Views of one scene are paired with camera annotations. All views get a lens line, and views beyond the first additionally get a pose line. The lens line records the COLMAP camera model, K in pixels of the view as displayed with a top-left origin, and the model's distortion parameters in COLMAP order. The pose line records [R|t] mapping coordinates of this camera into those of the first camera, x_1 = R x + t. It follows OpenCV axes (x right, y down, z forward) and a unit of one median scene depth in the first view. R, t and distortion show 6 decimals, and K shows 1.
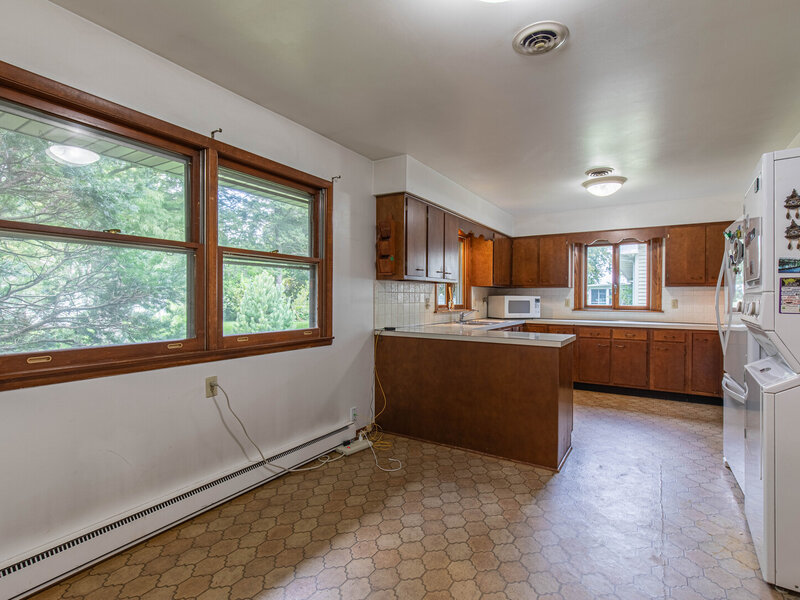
lens RADIAL K [[401.1, 0, 407.5], [0, 401.1, 300.5], [0, 0, 1]] dist [0.006584, -0.000583]
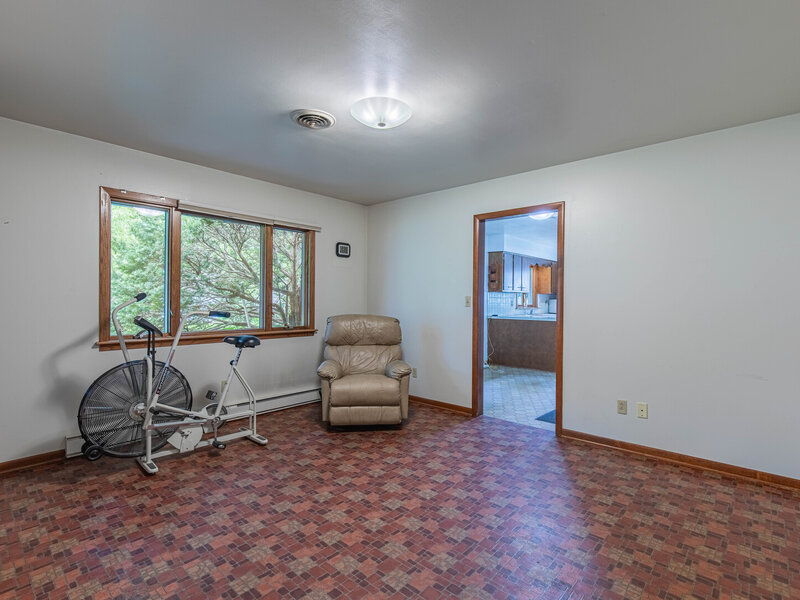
lens RADIAL K [[401.1, 0, 407.5], [0, 401.1, 300.5], [0, 0, 1]] dist [0.006584, -0.000583]
pose [[0.984799, 0.001367, -0.173692, -0.091260], [-0.002525, 0.999976, -0.006450, 0.004959], [0.173679, 0.006790, 0.984779, -0.799416]]
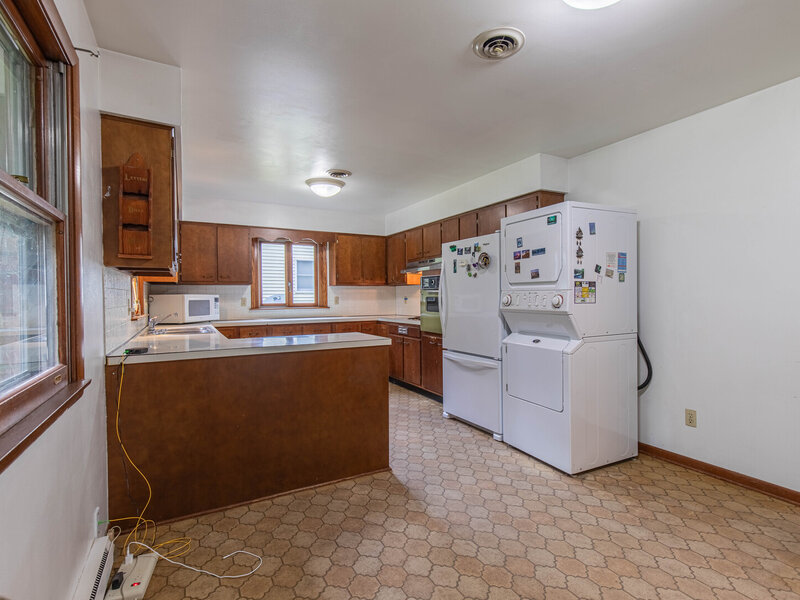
lens RADIAL K [[401.1, 0, 407.5], [0, 401.1, 300.5], [0, 0, 1]] dist [0.006584, -0.000583]
pose [[0.487161, -0.018910, 0.873108, -0.254283], [0.015580, 0.999795, 0.012961, -0.003398], [-0.873173, 0.007289, 0.487355, 0.256567]]
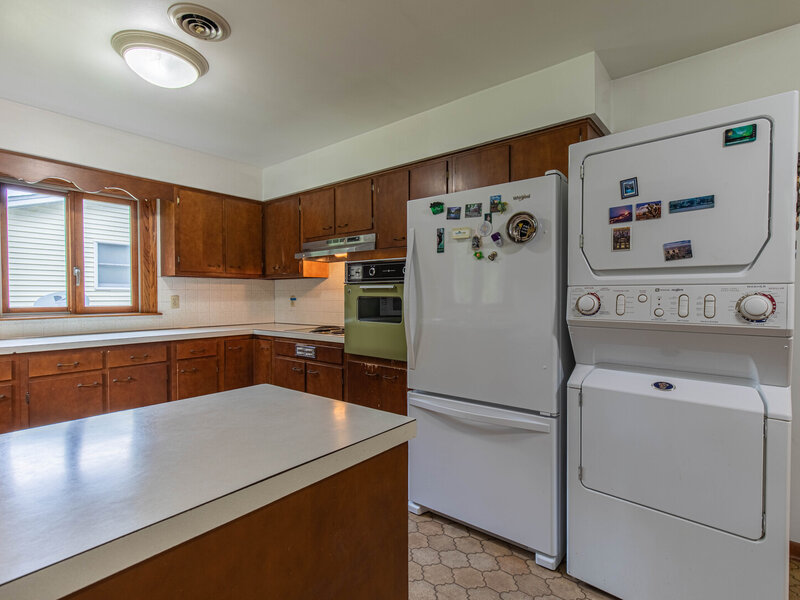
lens RADIAL K [[401.1, 0, 407.5], [0, 401.1, 300.5], [0, 0, 1]] dist [0.006584, -0.000583]
pose [[0.125634, -0.019667, 0.991882, 0.026194], [0.008276, 0.999789, 0.018775, -0.003088], [-0.992042, 0.005850, 0.125770, 0.520956]]
